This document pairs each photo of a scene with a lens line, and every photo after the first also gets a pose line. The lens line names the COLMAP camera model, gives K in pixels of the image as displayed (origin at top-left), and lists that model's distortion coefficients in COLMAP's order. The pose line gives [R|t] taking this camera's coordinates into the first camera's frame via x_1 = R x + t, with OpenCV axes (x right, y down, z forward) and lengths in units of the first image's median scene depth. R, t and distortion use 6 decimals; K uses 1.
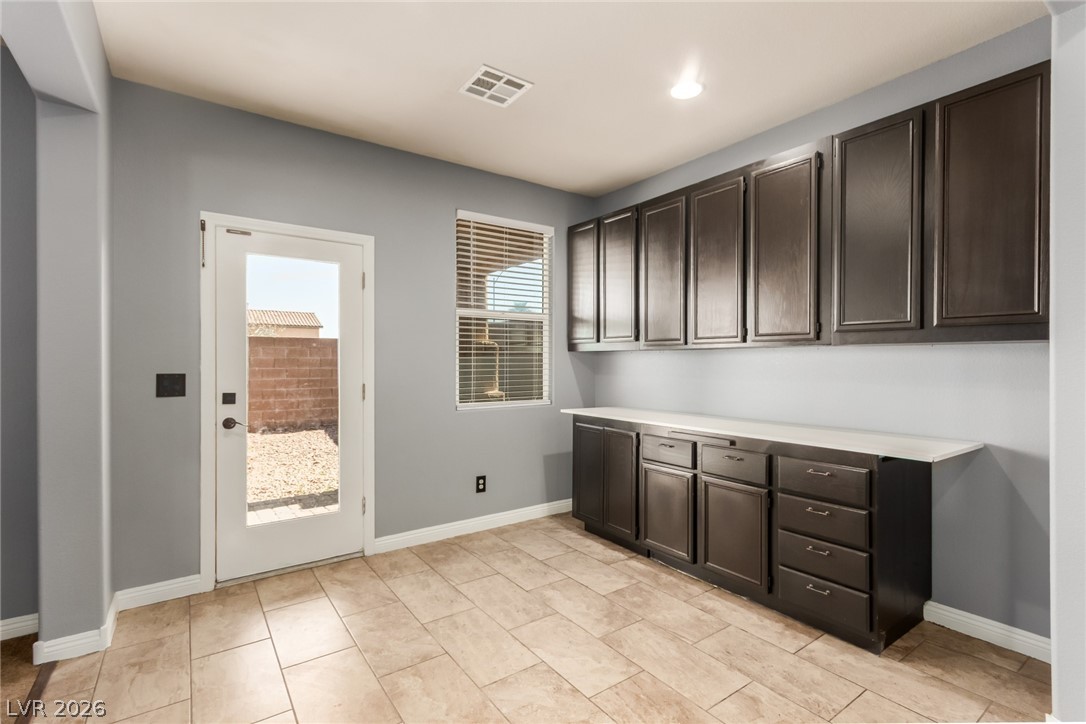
lens RADIAL K [[498.1, 0, 547.8], [0, 498.1, 364.4], [0, 0, 1]] dist [-0.000038, 0.002011]
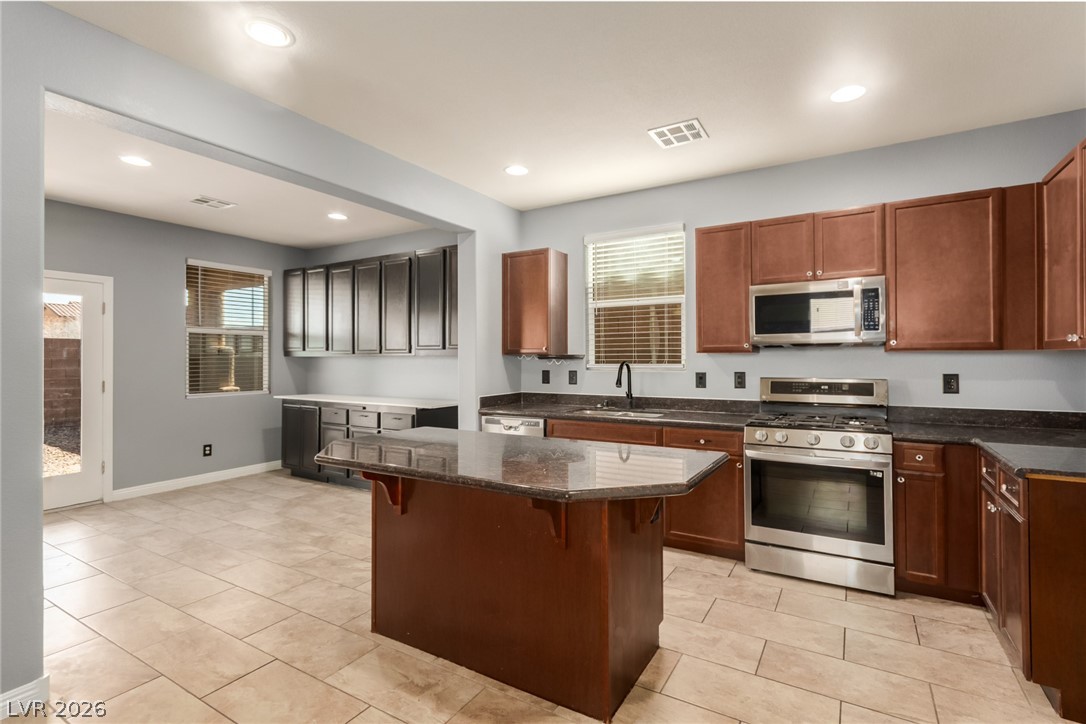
lens RADIAL K [[498.1, 0, 567.5], [0, 498.1, 356.8], [0, 0, 1]] dist [-0.000038, 0.002011]
pose [[0.903898, 0.000542, 0.427748, 0.180814], [0.003430, 0.999958, -0.008514, -0.011240], [-0.427735, 0.009163, 0.903858, -0.707403]]
